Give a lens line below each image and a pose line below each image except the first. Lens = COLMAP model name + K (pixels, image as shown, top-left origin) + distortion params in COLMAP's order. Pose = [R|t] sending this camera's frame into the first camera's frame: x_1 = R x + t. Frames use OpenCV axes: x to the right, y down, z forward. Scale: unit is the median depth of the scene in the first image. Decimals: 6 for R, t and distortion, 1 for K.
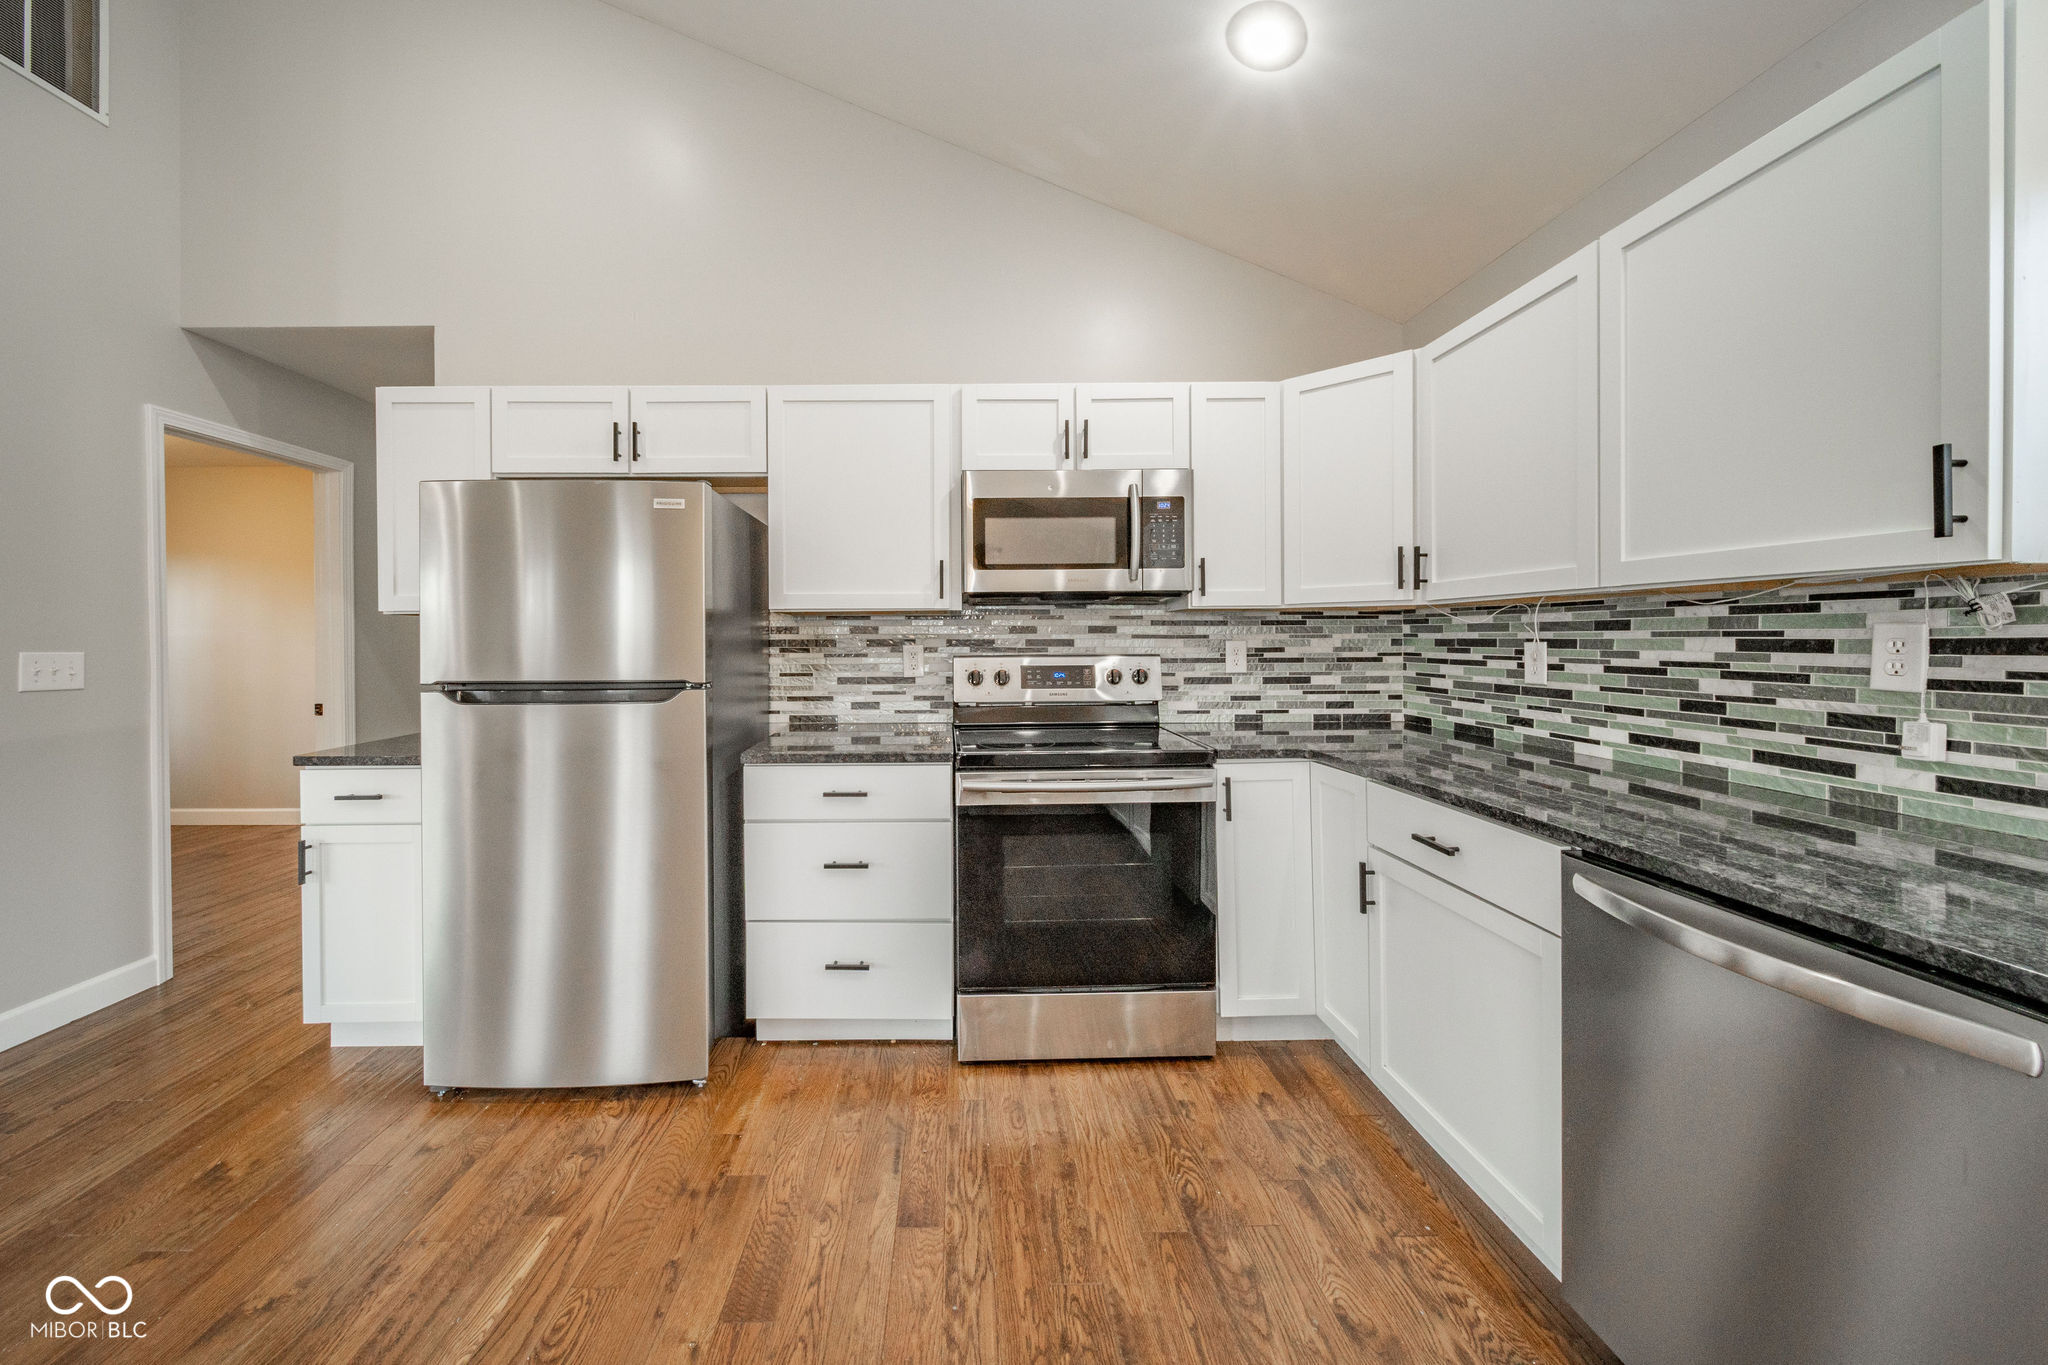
lens RADIAL K [[745.3, 0, 1021.9], [0, 745.3, 646.9], [0, 0, 1]] dist [-0.008004, -0.000078]
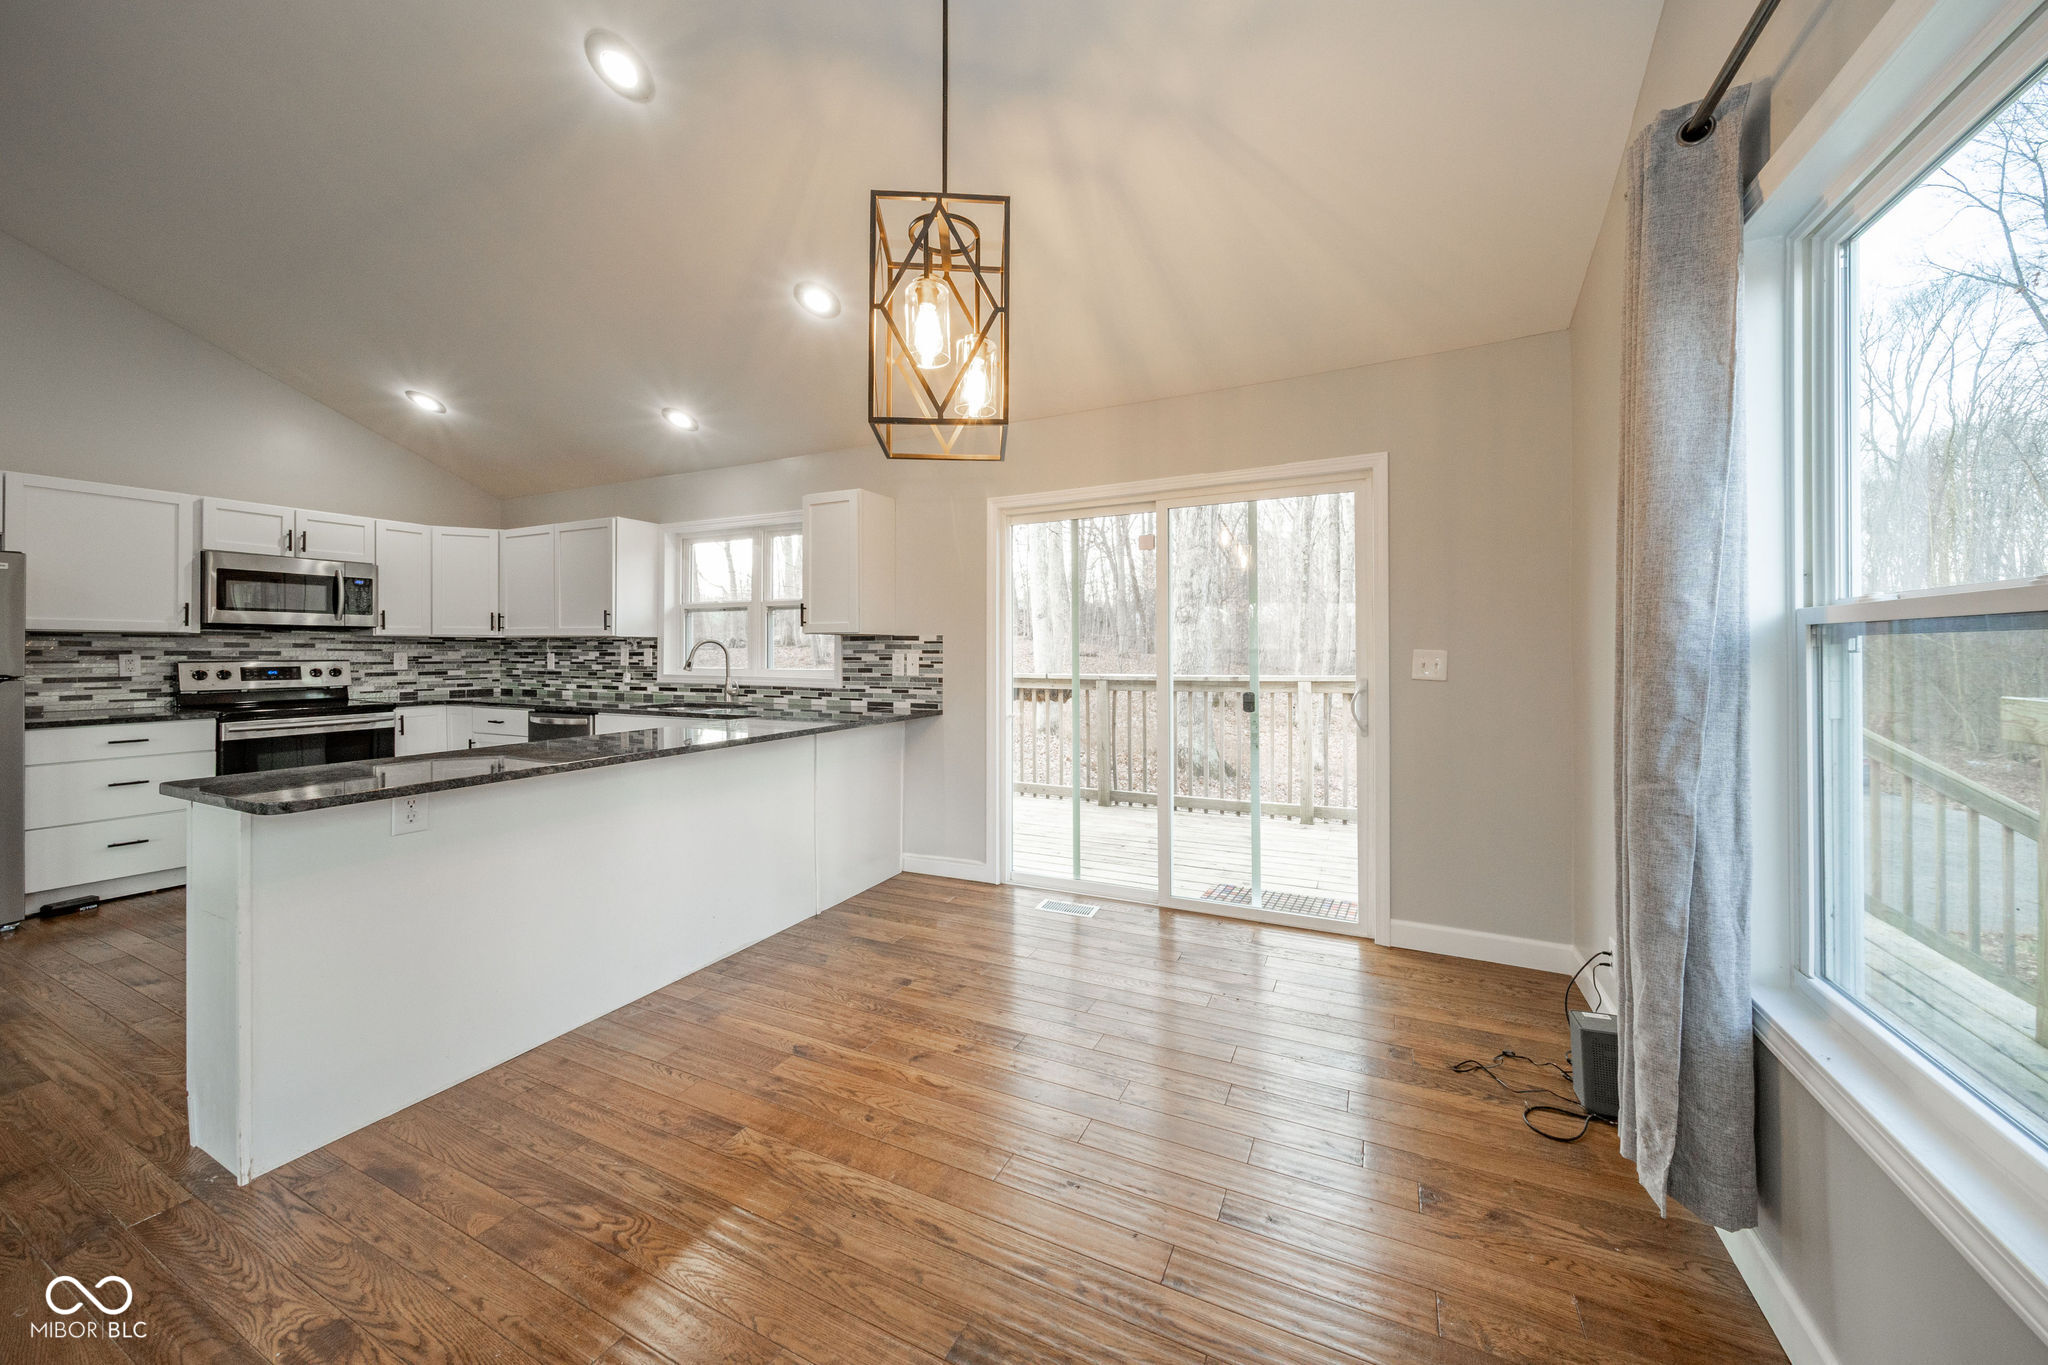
lens RADIAL K [[745.3, 0, 1021.9], [0, 745.3, 646.9], [0, 0, 1]] dist [-0.008004, -0.000078]
pose [[0.519490, 0.011173, 0.854404, -0.505016], [0.005887, 0.999844, -0.016654, 0.018210], [-0.854456, 0.013682, 0.519343, -1.331966]]
